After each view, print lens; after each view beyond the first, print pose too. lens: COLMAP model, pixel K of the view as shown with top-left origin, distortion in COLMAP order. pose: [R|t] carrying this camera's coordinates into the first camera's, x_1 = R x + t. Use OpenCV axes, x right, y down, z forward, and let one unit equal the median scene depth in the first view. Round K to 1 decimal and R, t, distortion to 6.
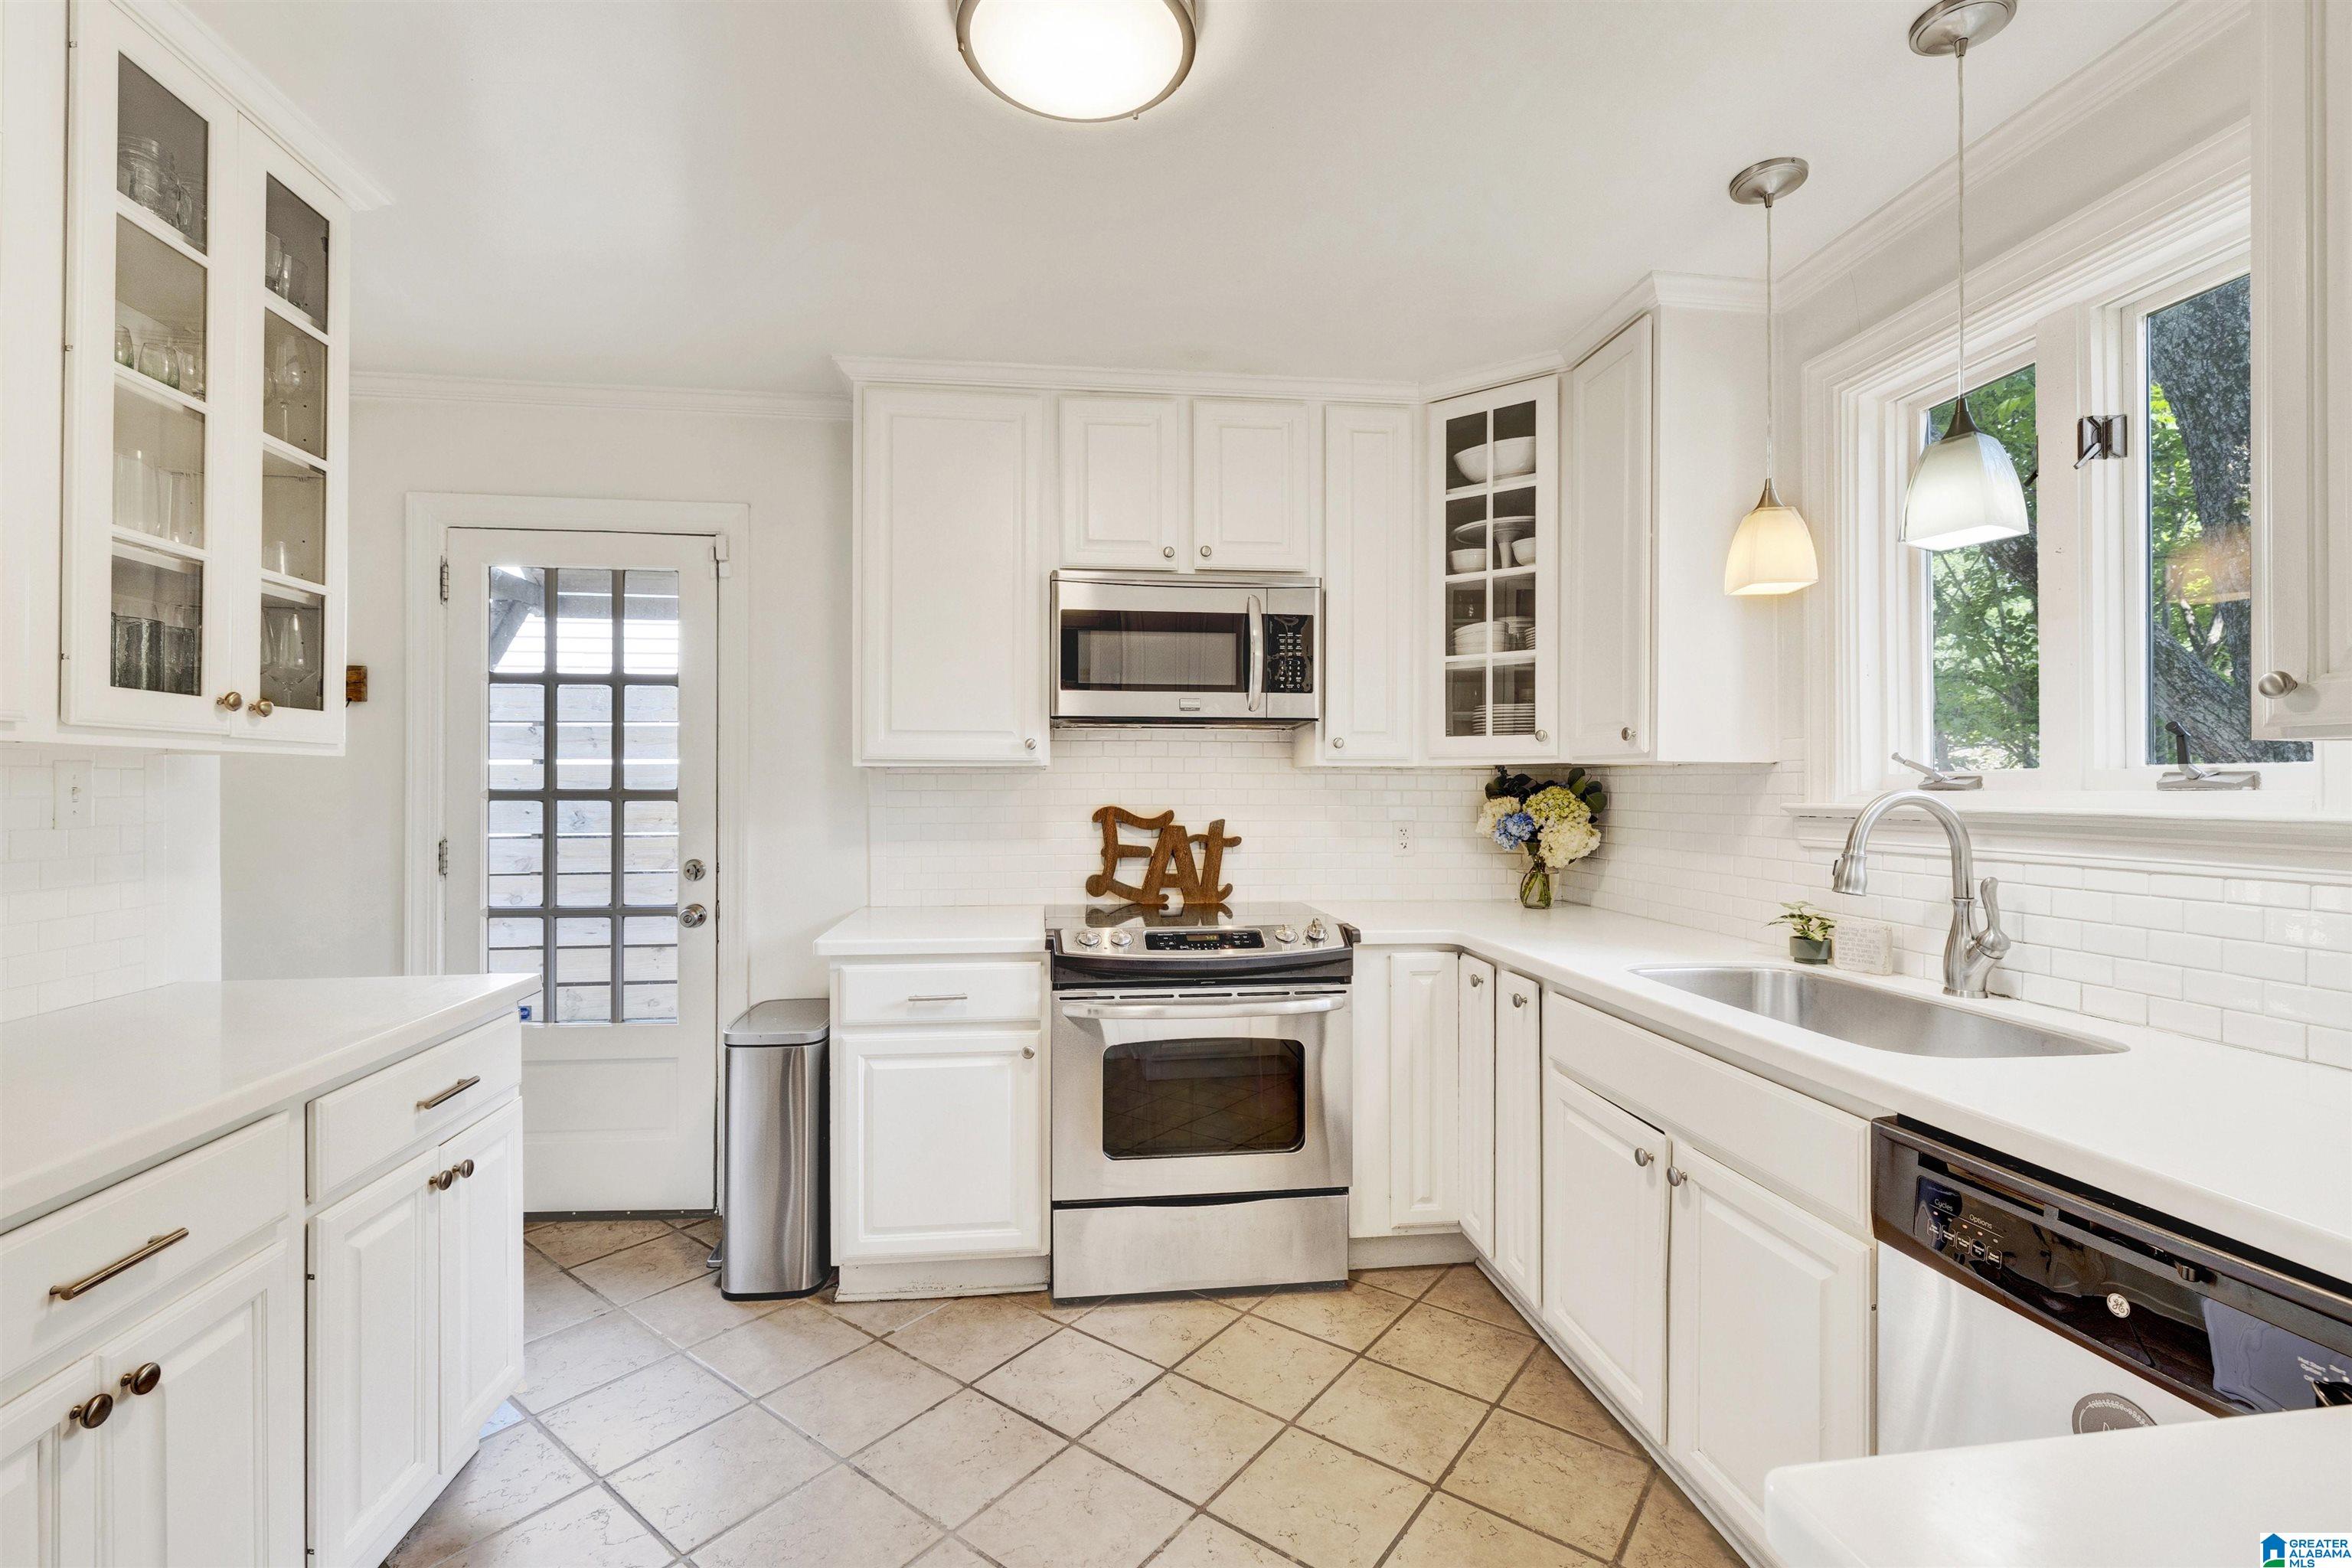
lens RADIAL K [[1024.0, 0, 1163.3], [0, 1024.0, 780.1], [0, 0, 1]] dist [-0.002808, -0.000105]
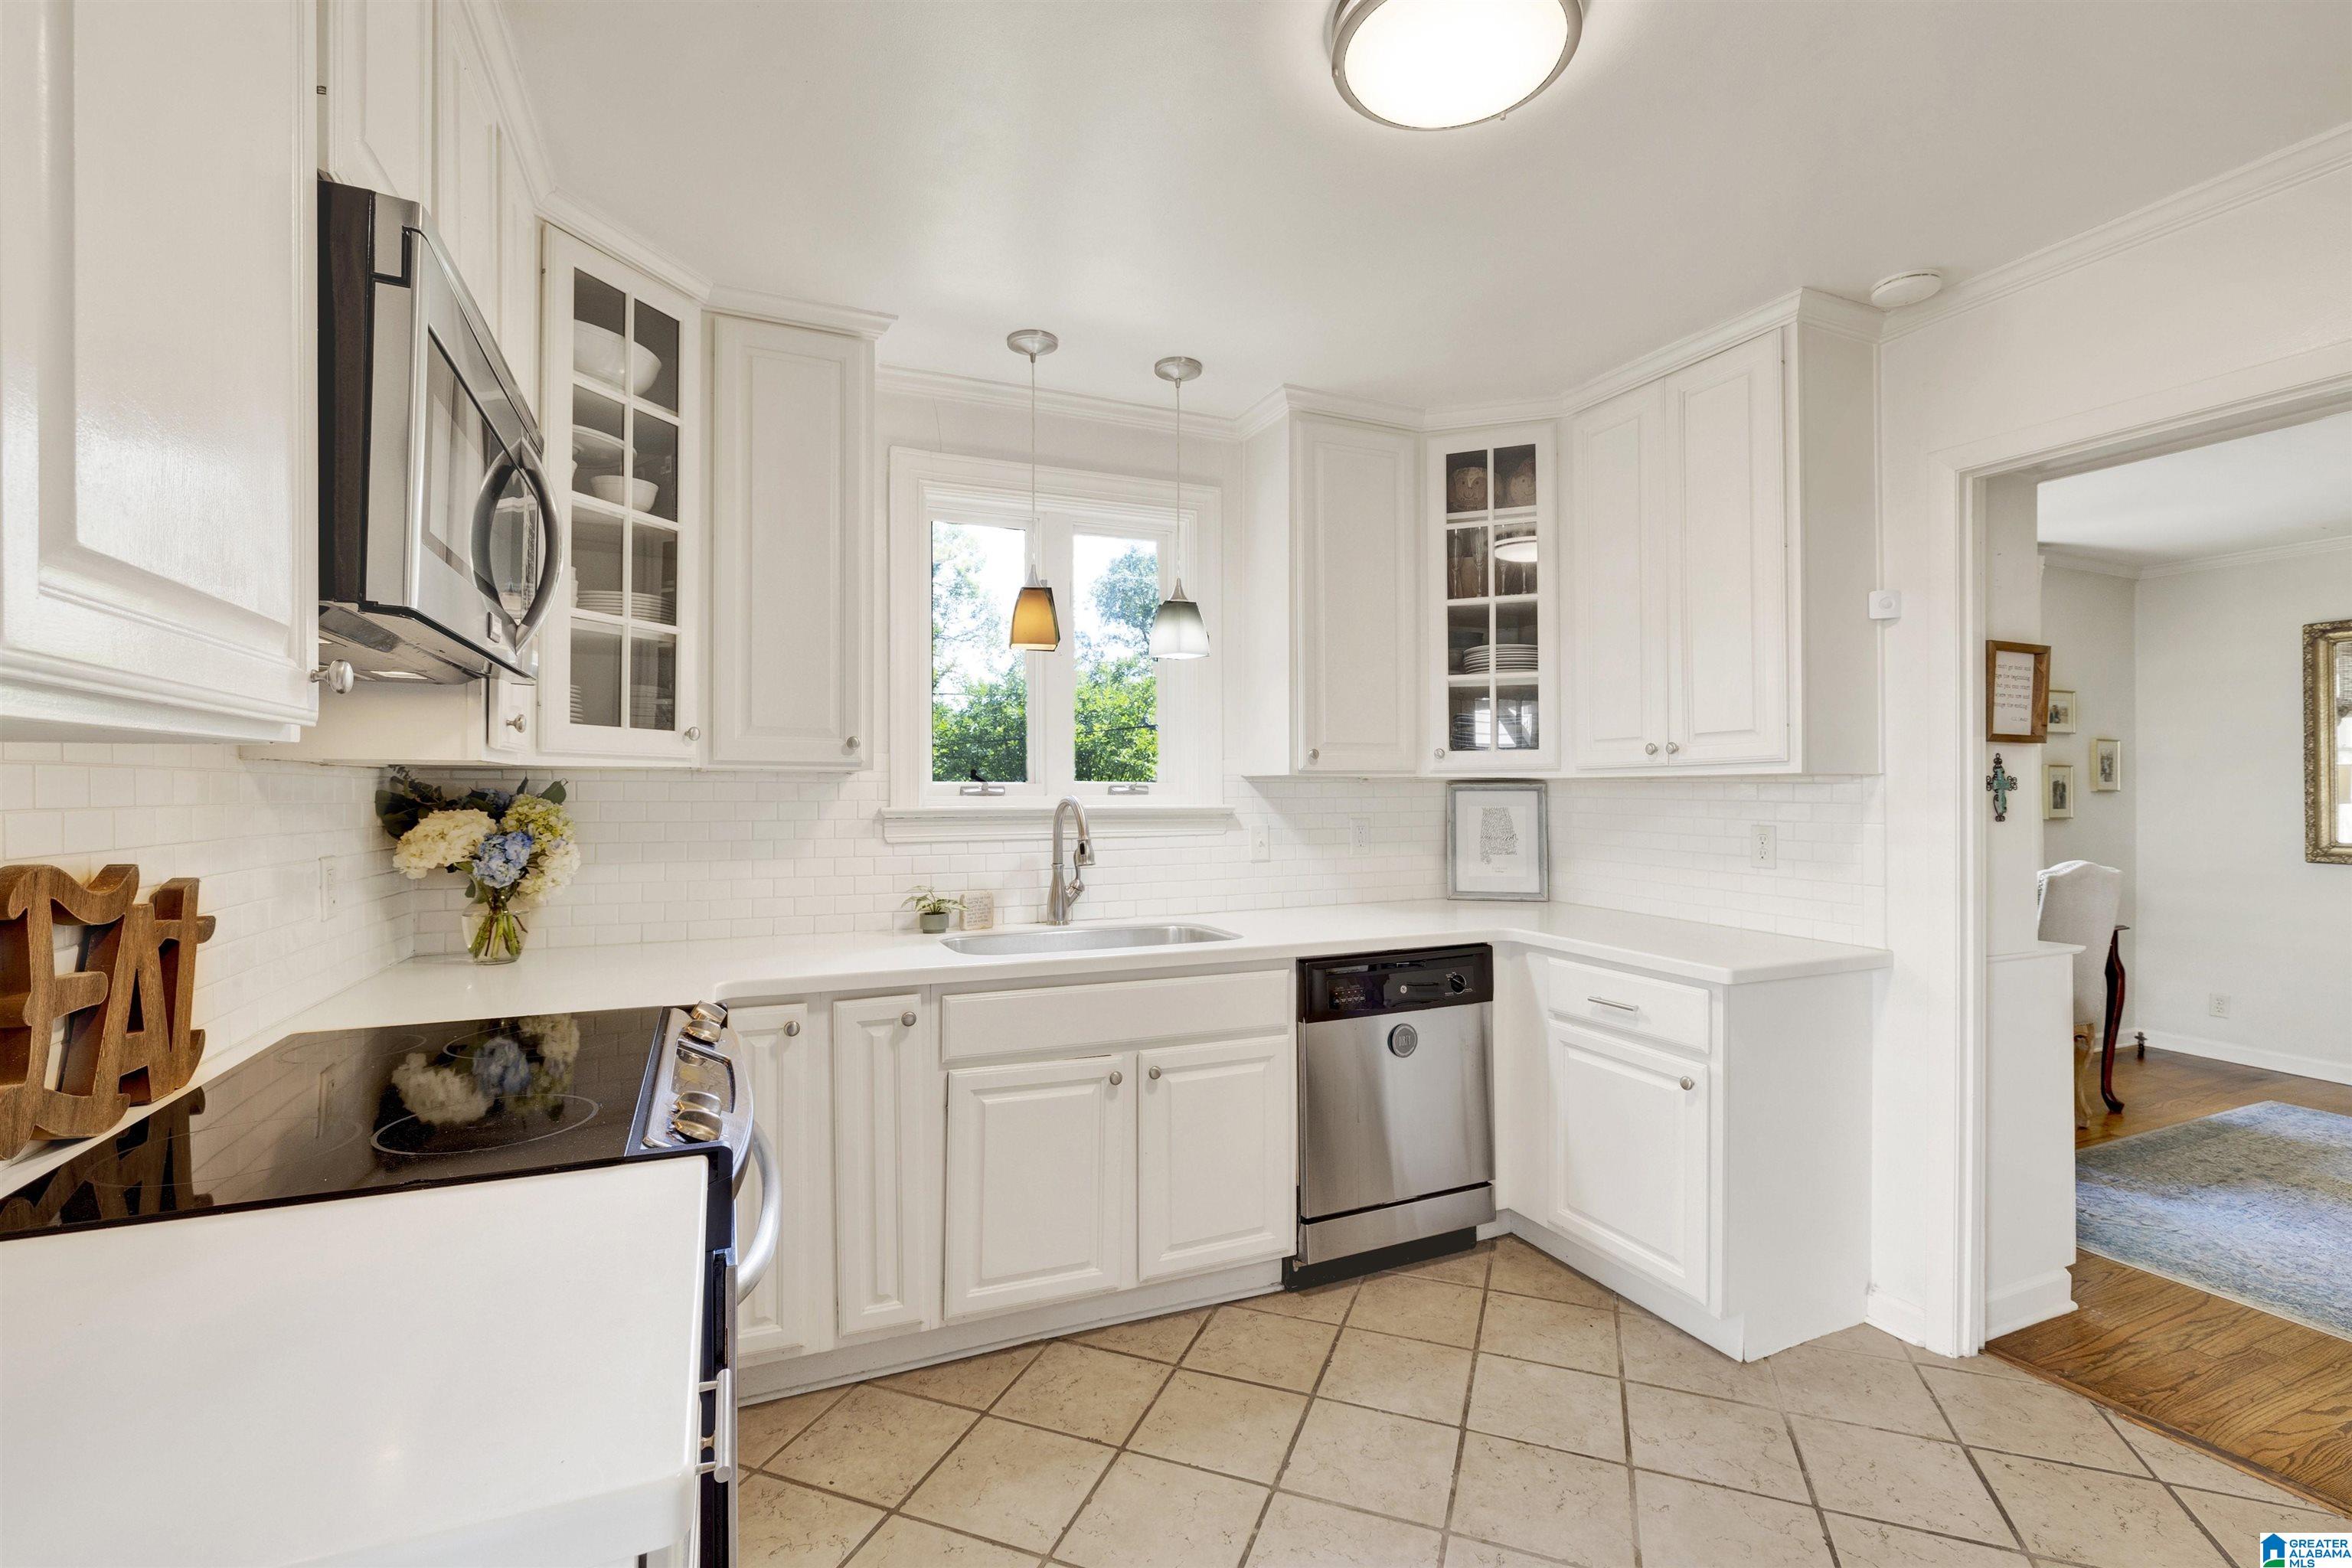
lens RADIAL K [[1024.0, 0, 1169.8], [0, 1024.0, 782.8], [0, 0, 1]] dist [-0.002808, -0.000105]
pose [[-0.285945, 0.006417, 0.958225, -0.586584], [-0.003249, 0.999965, -0.007666, 0.002647], [-0.958241, -0.005306, -0.285914, 0.951103]]
